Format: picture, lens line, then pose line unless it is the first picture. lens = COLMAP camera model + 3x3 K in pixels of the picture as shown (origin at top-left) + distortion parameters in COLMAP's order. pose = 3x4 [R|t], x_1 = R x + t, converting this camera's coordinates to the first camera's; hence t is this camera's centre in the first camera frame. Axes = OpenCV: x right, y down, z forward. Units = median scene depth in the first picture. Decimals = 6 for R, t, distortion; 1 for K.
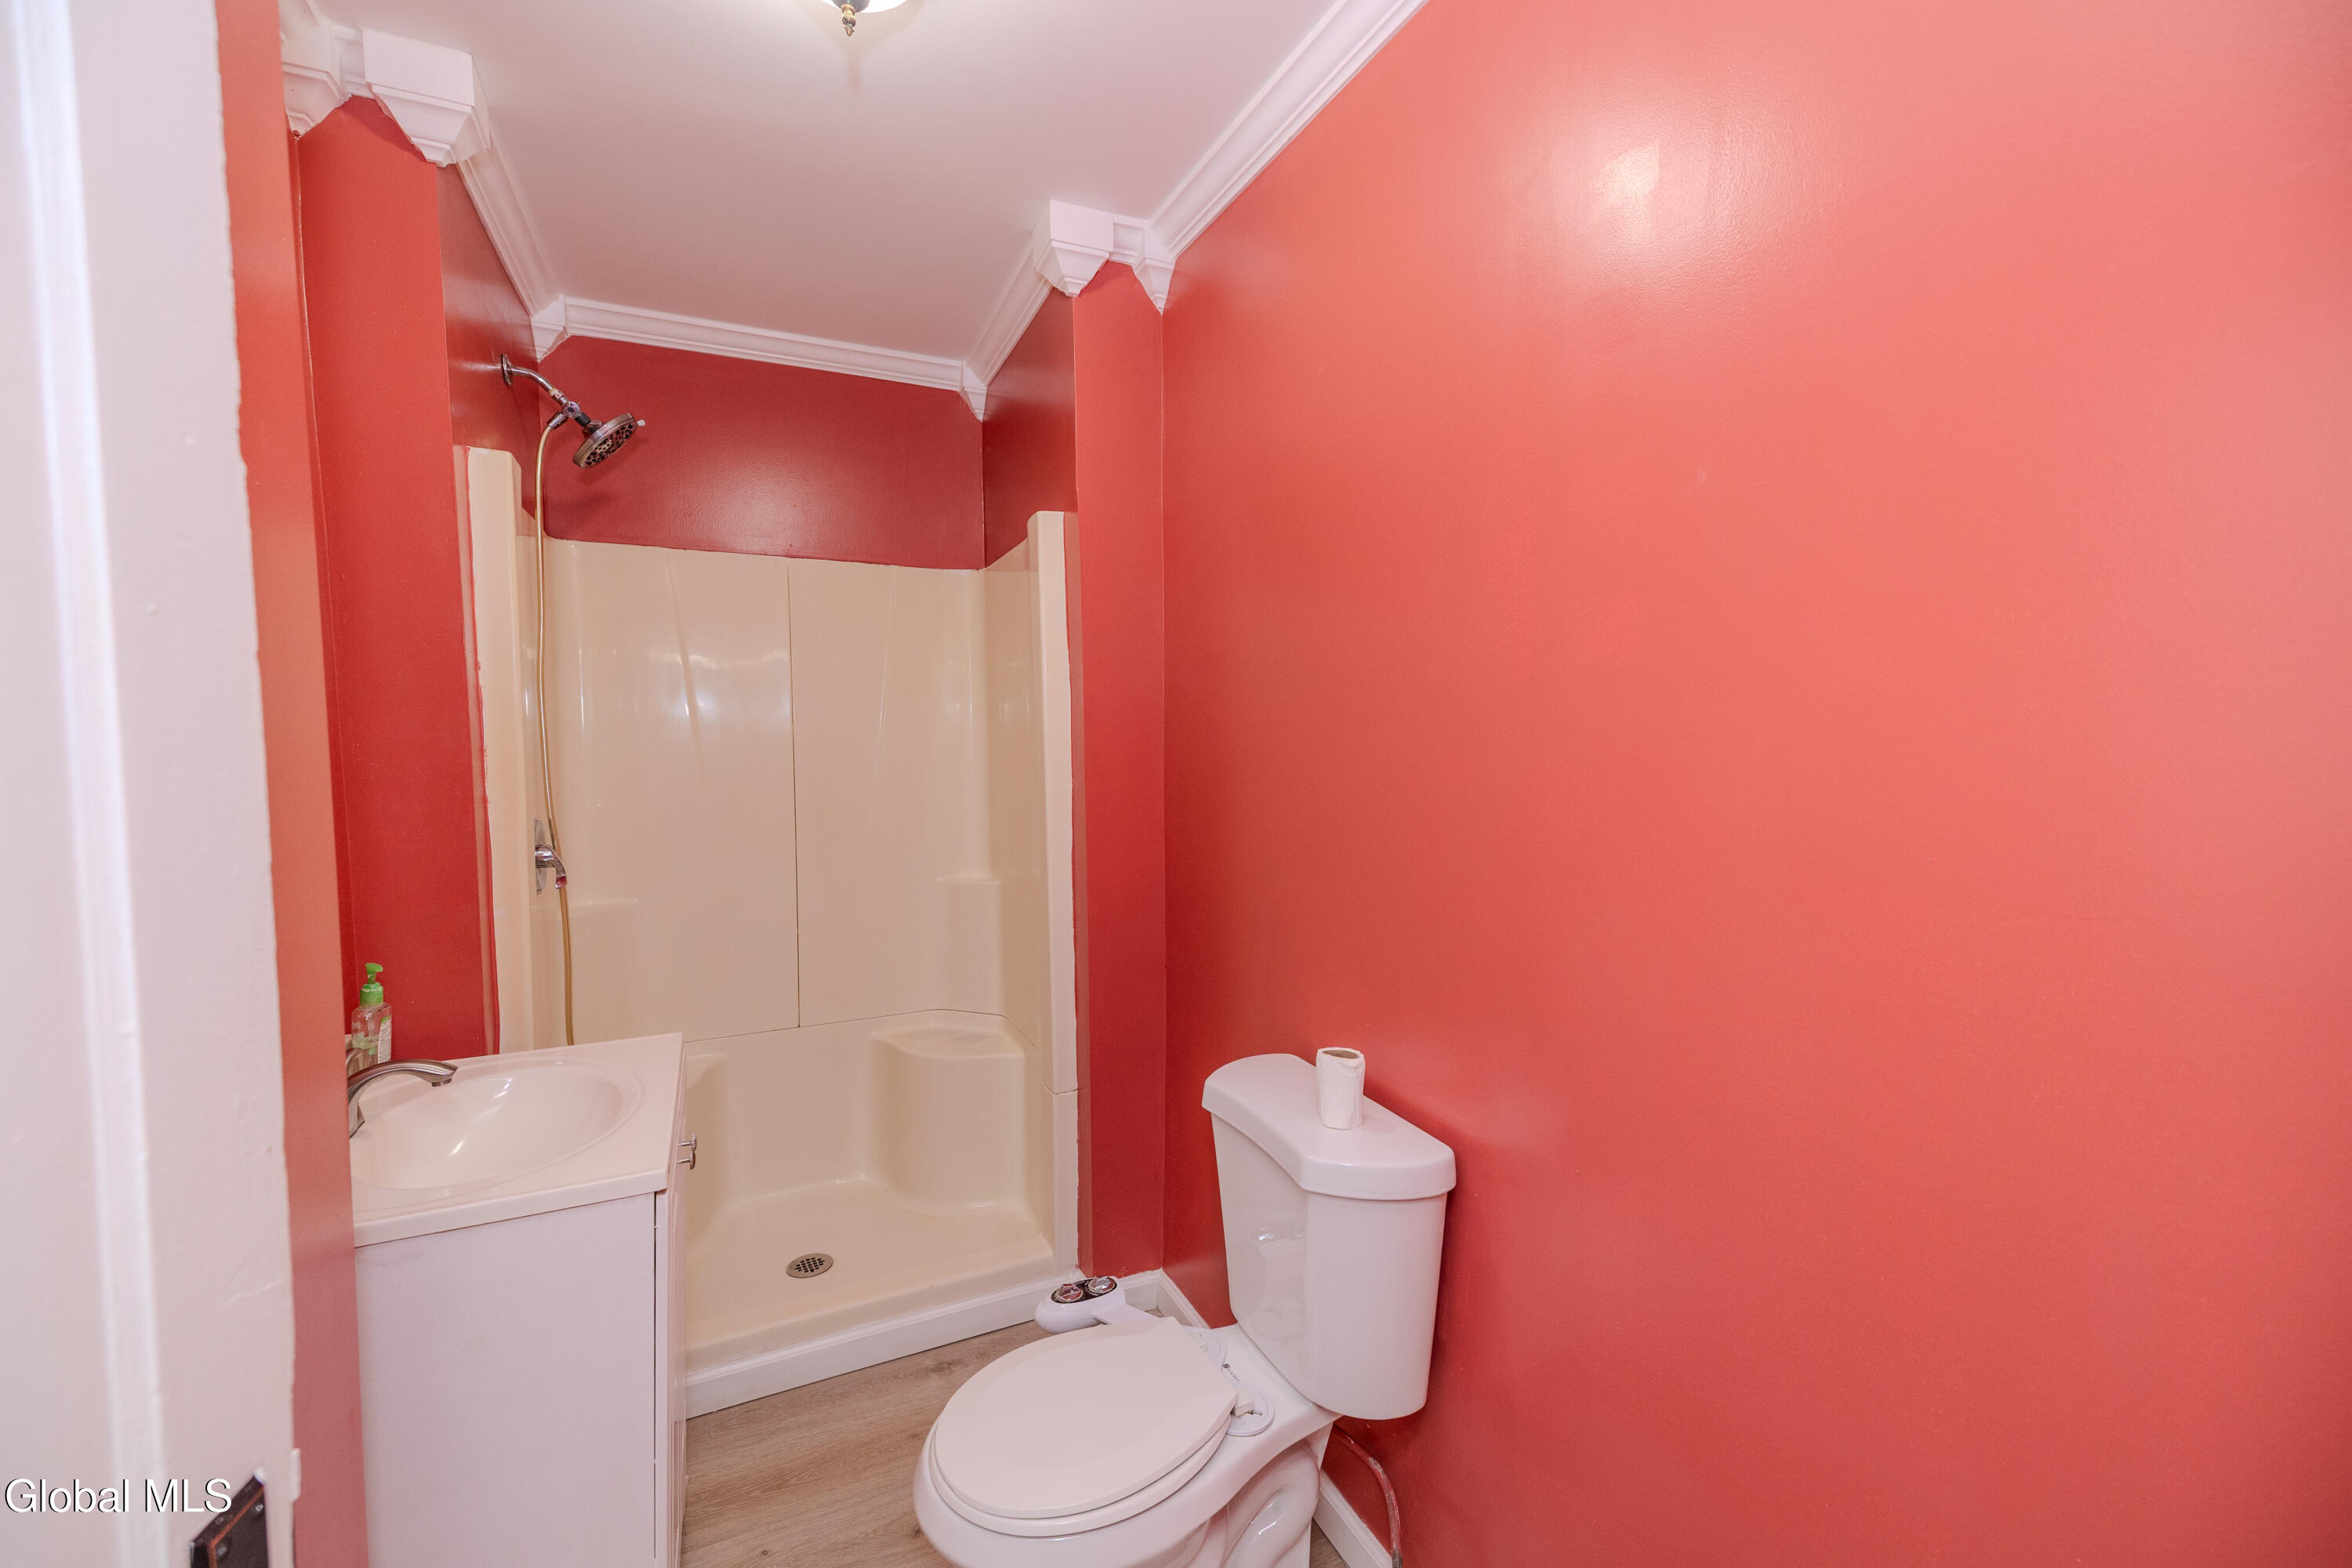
lens RADIAL K [[953.3, 0, 1176.6], [0, 953.3, 775.5], [0, 0, 1]] dist [0.058638, -0.022162]
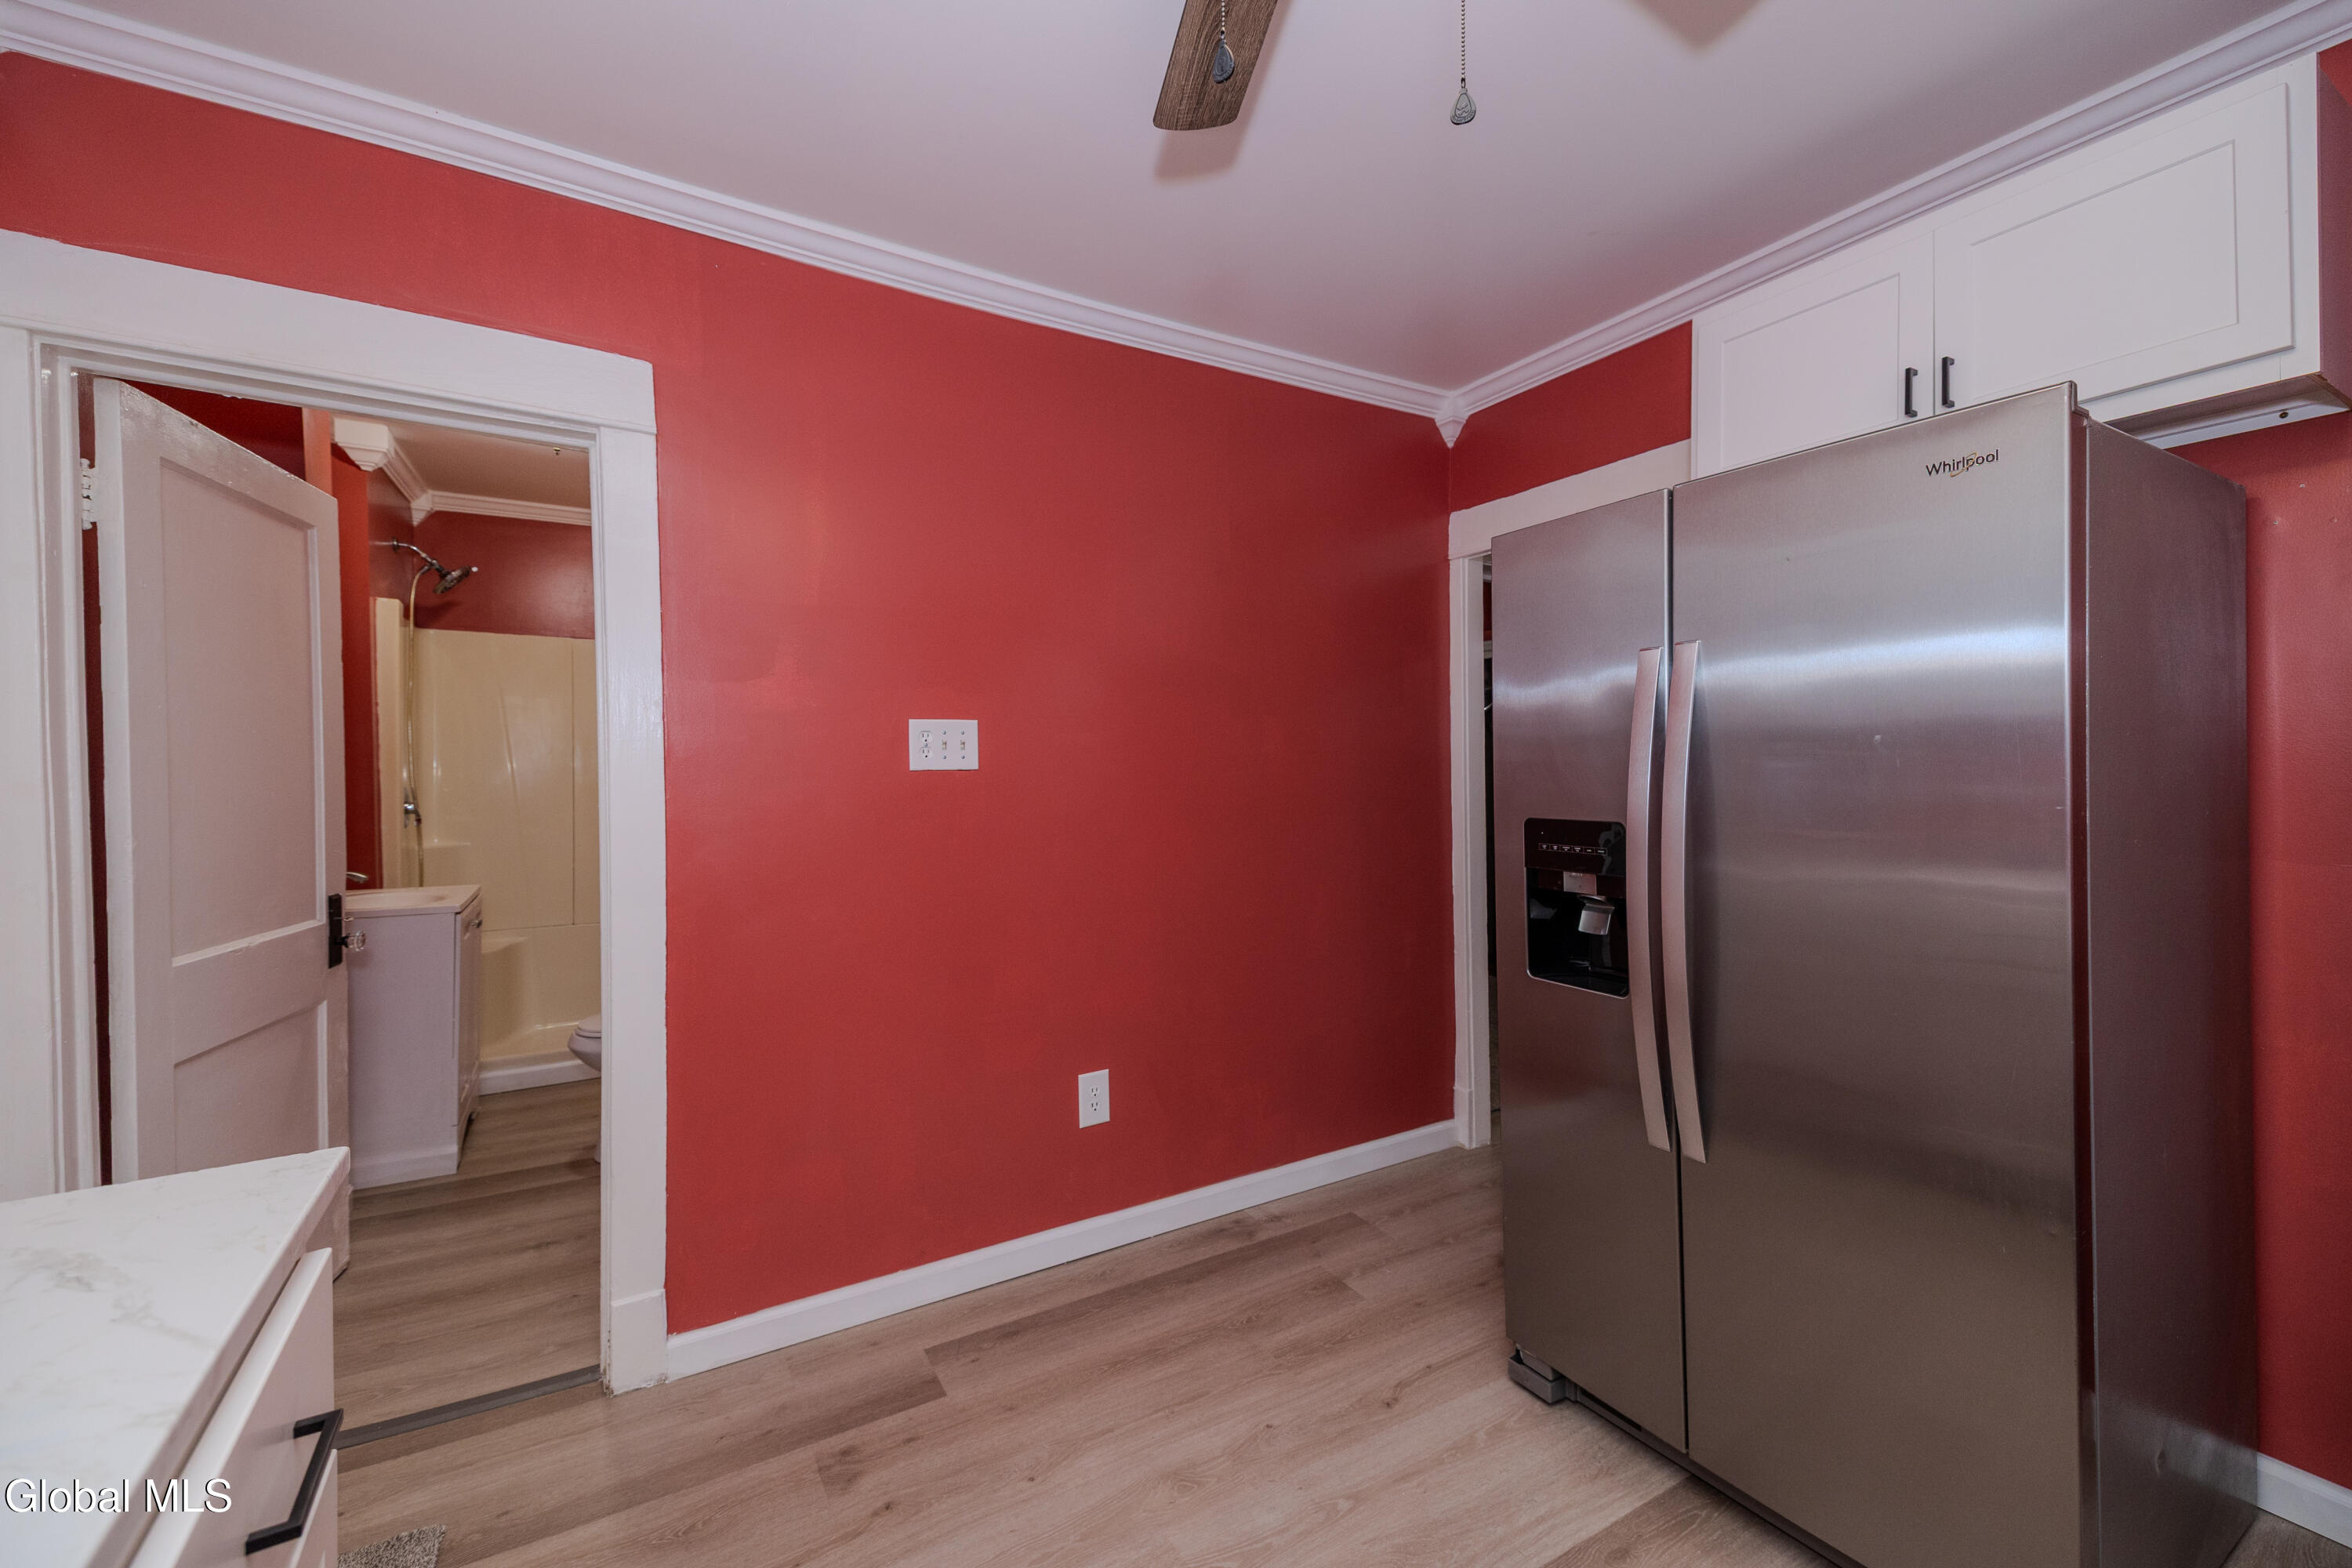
lens RADIAL K [[954.8, 0, 1172.2], [0, 954.8, 778.7], [0, 0, 1]] dist [0.058740, -0.021352]
pose [[0.996323, 0.002004, 0.085652, 0.603578], [0.001448, 0.999190, -0.040220, 0.102644], [-0.085664, 0.040197, 0.995513, -0.933226]]
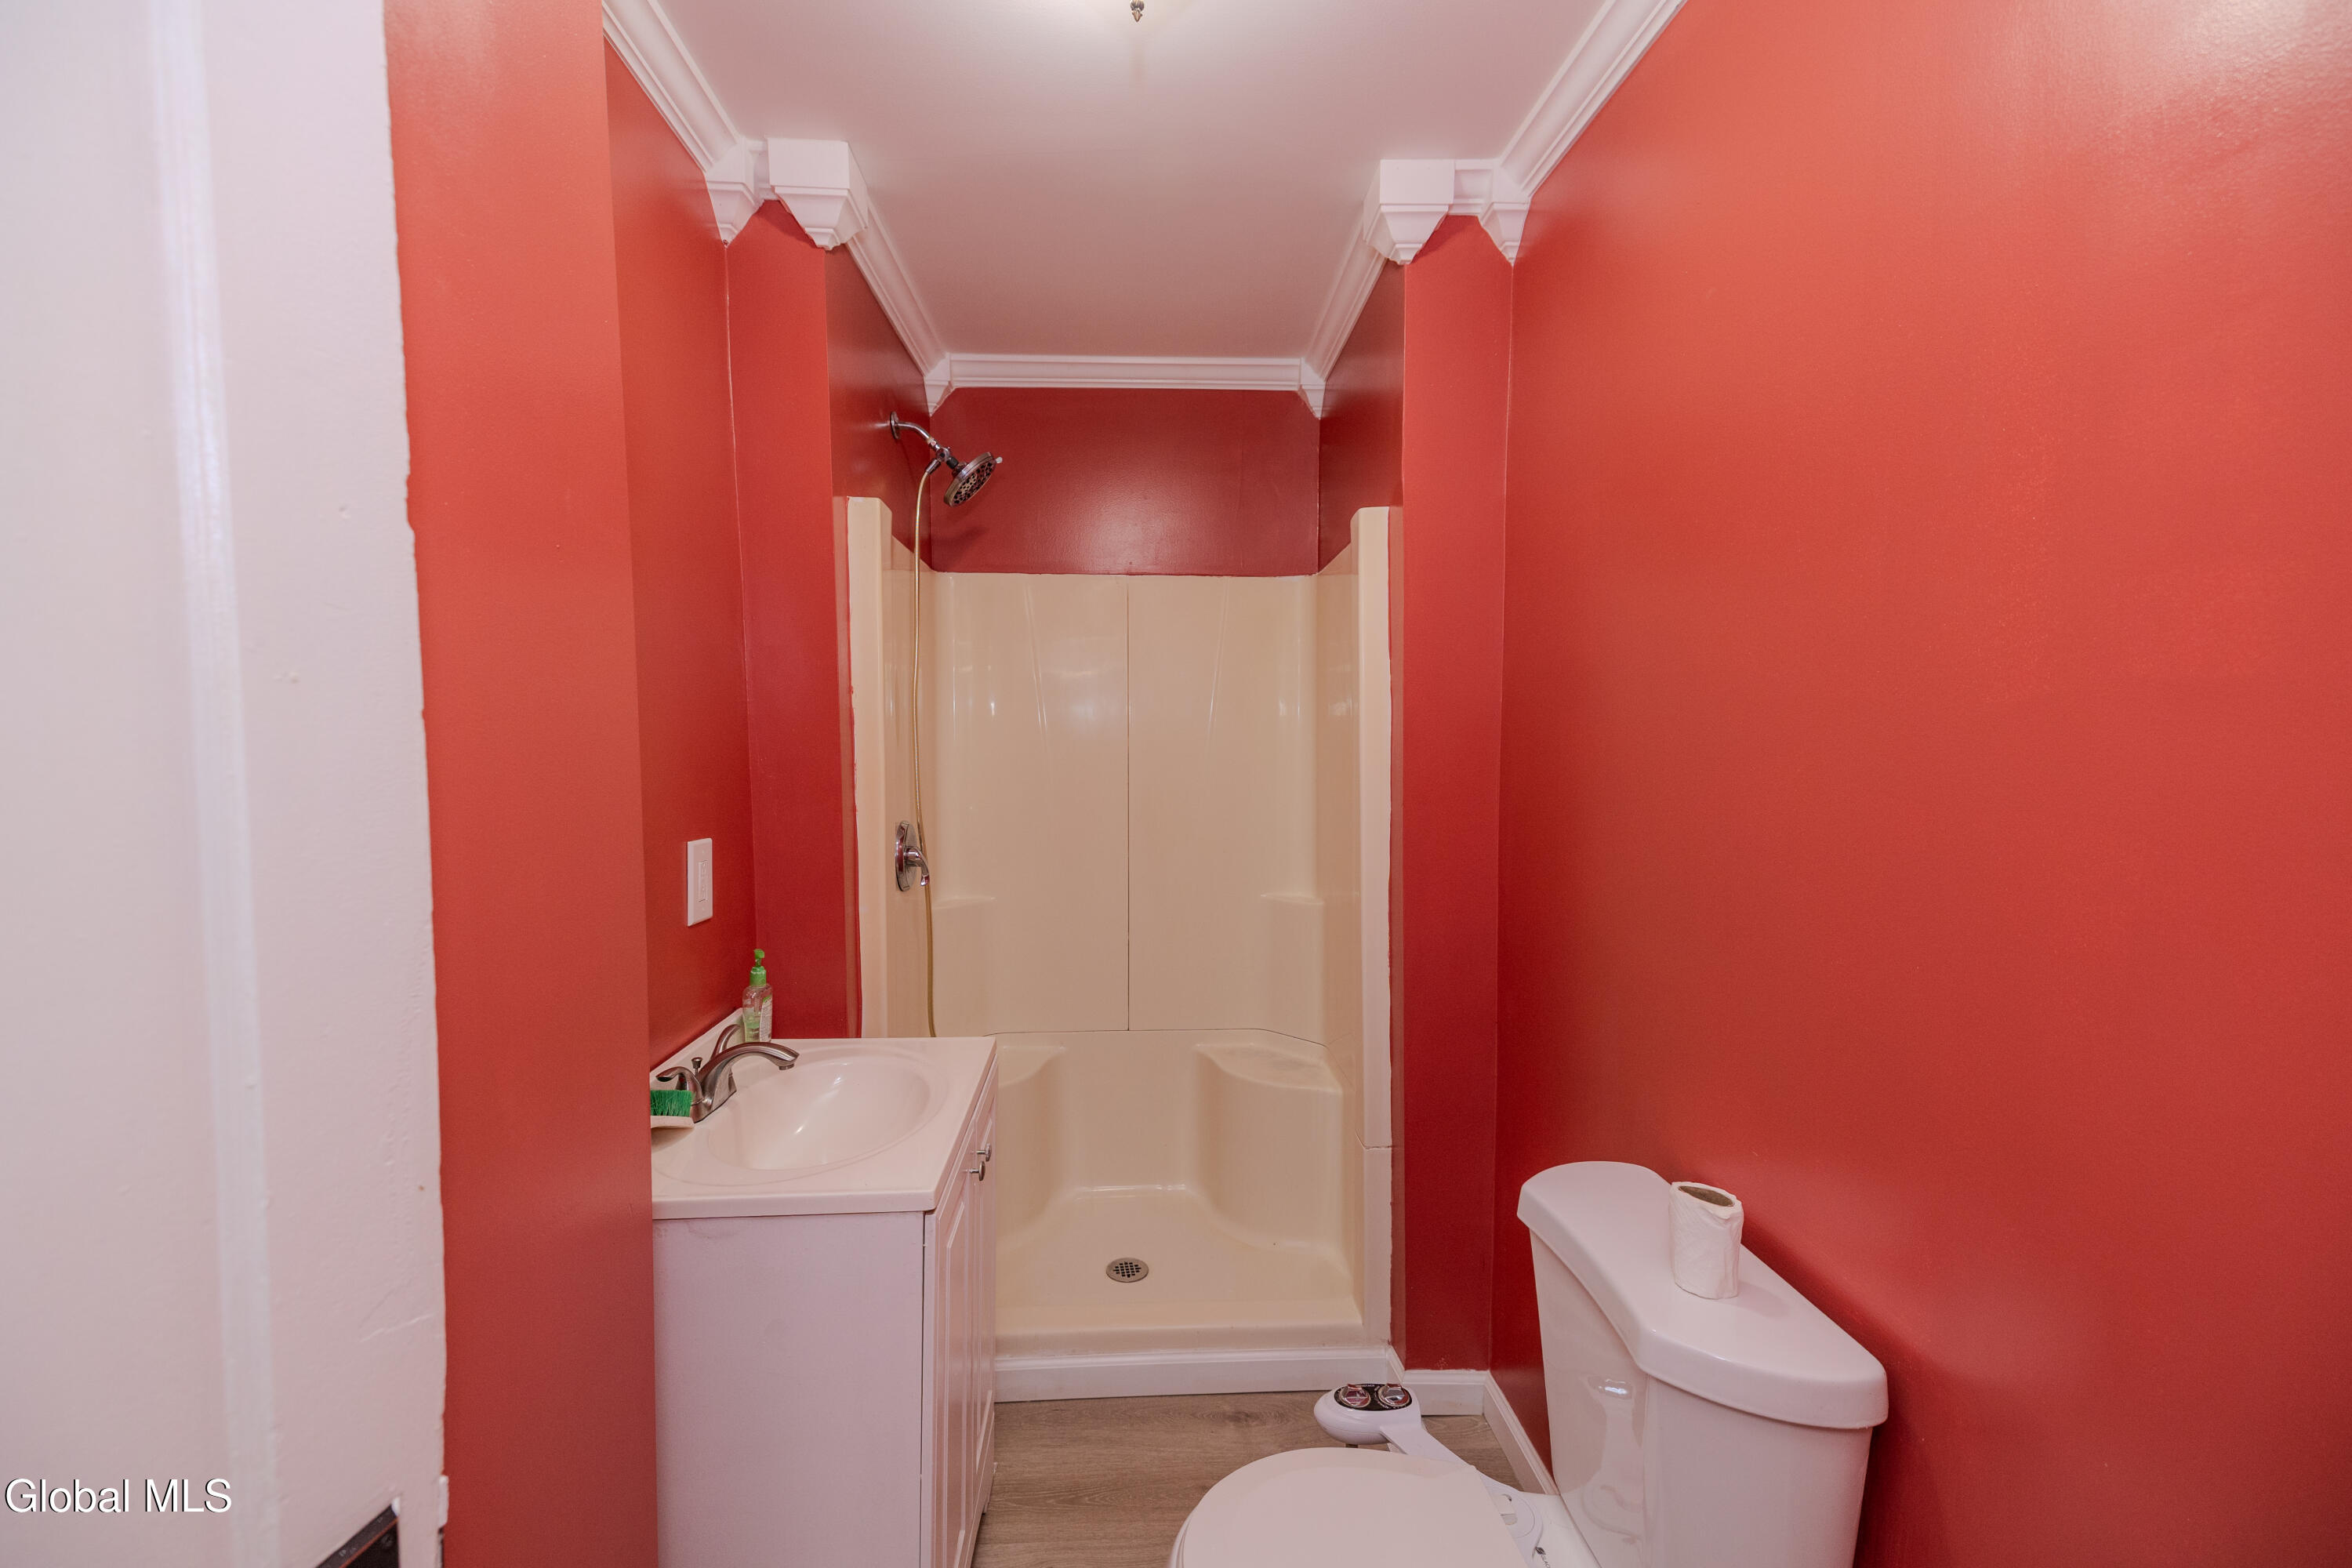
lens RADIAL K [[955.6, 0, 1175.4], [0, 955.6, 777.2], [0, 0, 1]] dist [0.060145, -0.021426]
pose [[0.926658, 0.023098, -0.375196, 0.043687], [-0.022742, 0.999727, 0.005379, -0.020926], [0.375218, 0.003548, 0.926930, 0.086775]]
